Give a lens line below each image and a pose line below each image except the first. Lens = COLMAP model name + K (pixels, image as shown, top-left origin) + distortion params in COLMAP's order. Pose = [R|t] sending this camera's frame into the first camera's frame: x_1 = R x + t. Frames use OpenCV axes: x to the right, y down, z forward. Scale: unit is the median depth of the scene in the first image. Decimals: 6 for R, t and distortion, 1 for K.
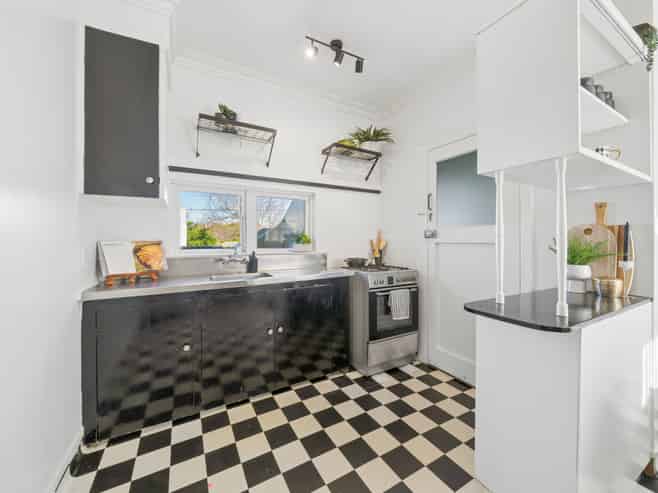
lens RADIAL K [[256.3, 0, 328.0], [0, 256.3, 248.3], [0, 0, 1]] dist [-0.000649, -0.000075]
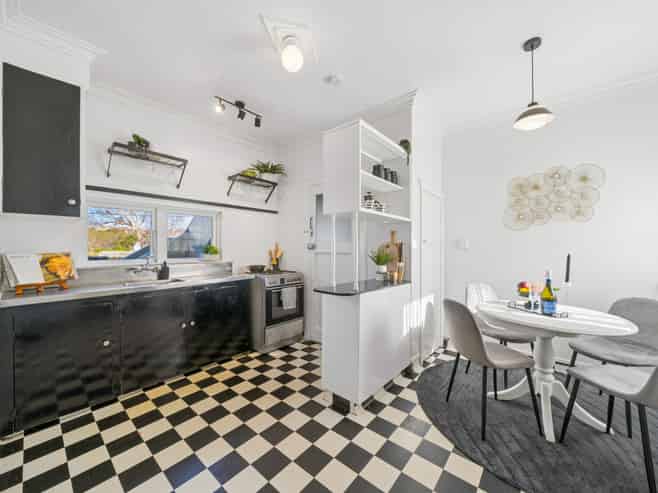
lens RADIAL K [[256.3, 0, 328.0], [0, 256.3, 248.3], [0, 0, 1]] dist [-0.000649, -0.000075]
pose [[0.938574, -0.000392, 0.345077, 0.003208], [0.011687, 0.999462, -0.030650, -0.001692], [-0.344879, 0.032800, 0.938074, -0.357717]]
